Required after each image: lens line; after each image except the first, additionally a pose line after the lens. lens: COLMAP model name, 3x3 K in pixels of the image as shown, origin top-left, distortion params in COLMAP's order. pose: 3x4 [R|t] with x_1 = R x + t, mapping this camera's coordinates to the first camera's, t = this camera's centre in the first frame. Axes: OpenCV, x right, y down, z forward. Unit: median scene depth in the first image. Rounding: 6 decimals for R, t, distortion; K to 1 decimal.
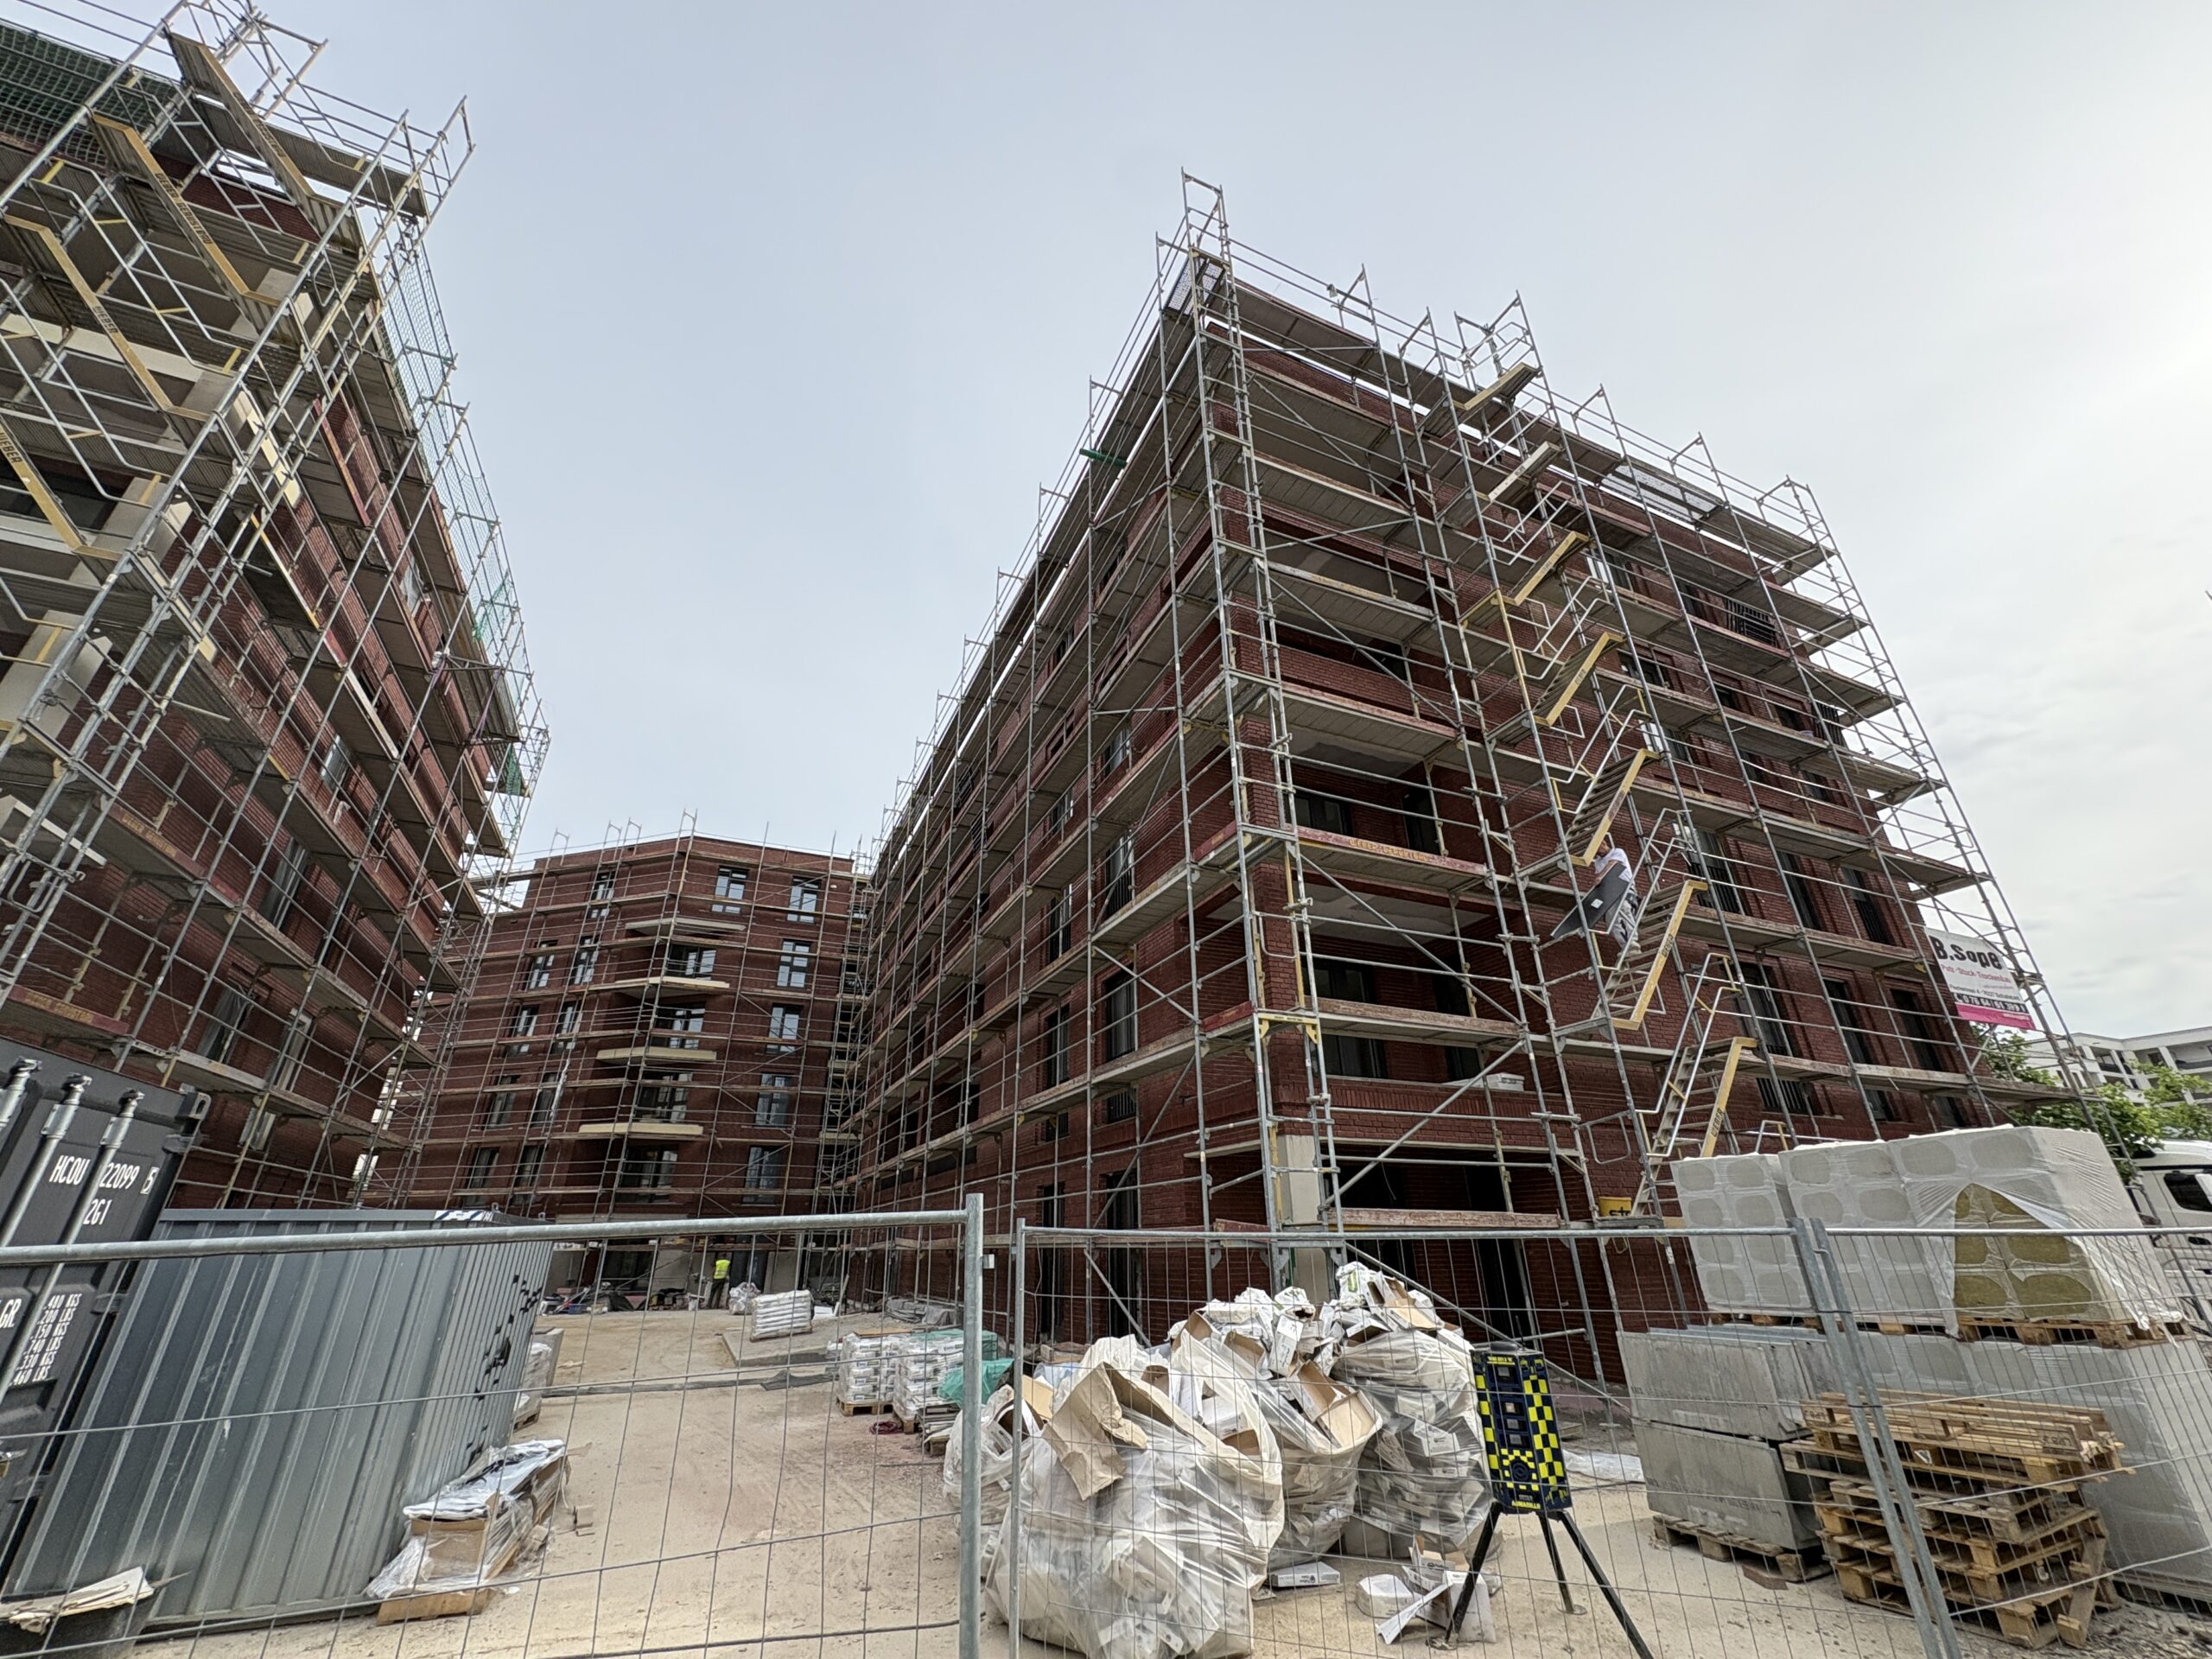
lens RADIAL K [[878.5, 0, 1105.9], [0, 878.5, 828.4], [0, 0, 1]] dist [-0.001908, 0.000224]
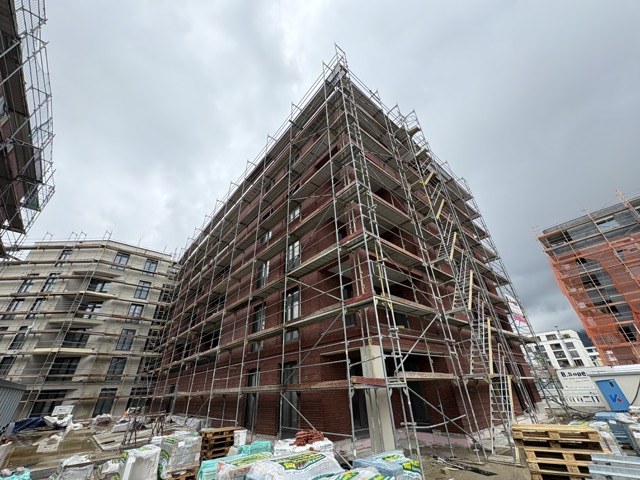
lens RADIAL K [[254.2, 0, 320.0], [0, 254.2, 239.7], [0, 0, 1]] dist [-0.001908, 0.000224]
pose [[0.958015, 0.124344, 0.258352, -0.106416], [-0.098451, 0.988943, -0.110901, 0.074634], [-0.269285, 0.080810, 0.959664, 0.150617]]
